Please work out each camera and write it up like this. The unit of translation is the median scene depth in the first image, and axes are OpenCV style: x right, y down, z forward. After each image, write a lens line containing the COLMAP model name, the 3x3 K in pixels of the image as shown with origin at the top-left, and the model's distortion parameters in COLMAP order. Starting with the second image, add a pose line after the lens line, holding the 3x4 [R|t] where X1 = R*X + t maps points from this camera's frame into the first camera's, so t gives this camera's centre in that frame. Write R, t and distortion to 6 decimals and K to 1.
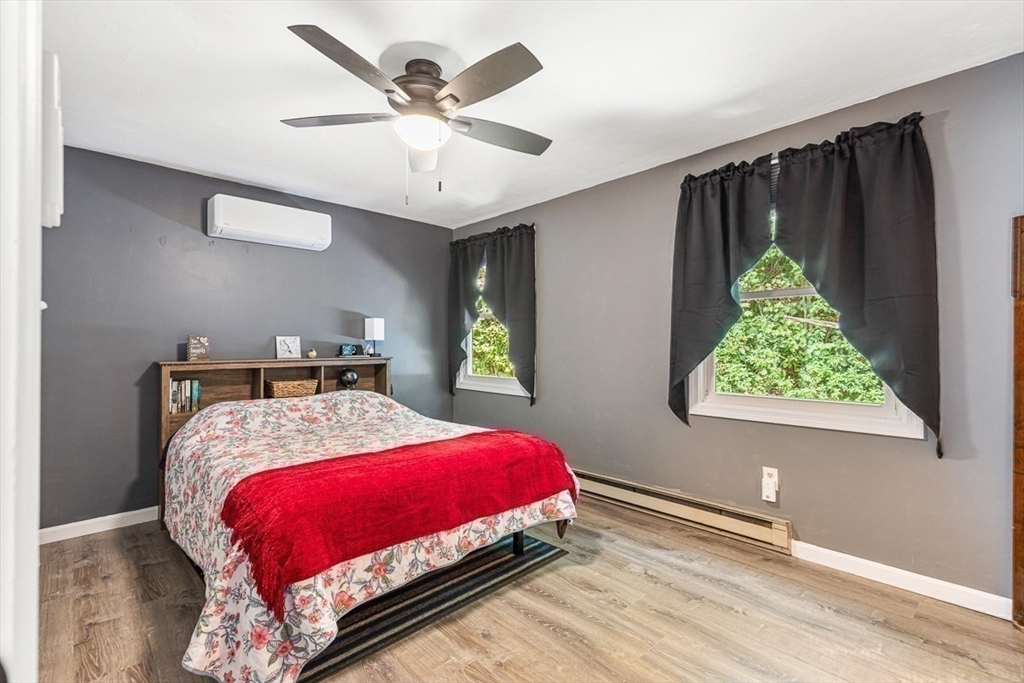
lens RADIAL K [[467.9, 0, 513.6], [0, 467.9, 335.9], [0, 0, 1]] dist [0.004511, -0.000427]
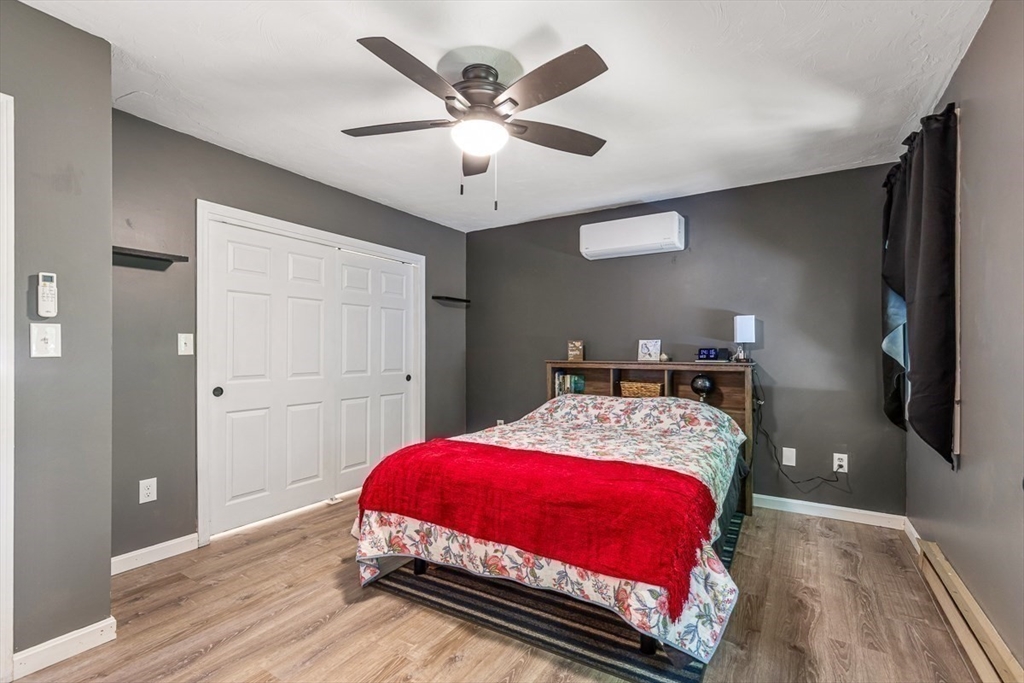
lens RADIAL K [[462.6, 0, 513.8], [0, 462.6, 343.4], [0, 0, 1]] dist [0.008403, -0.001094]
pose [[0.248064, -0.007992, -0.968711, 0.740133], [0.016763, 0.999852, -0.003956, 0.013287], [0.968599, -0.015257, 0.248161, 0.762306]]
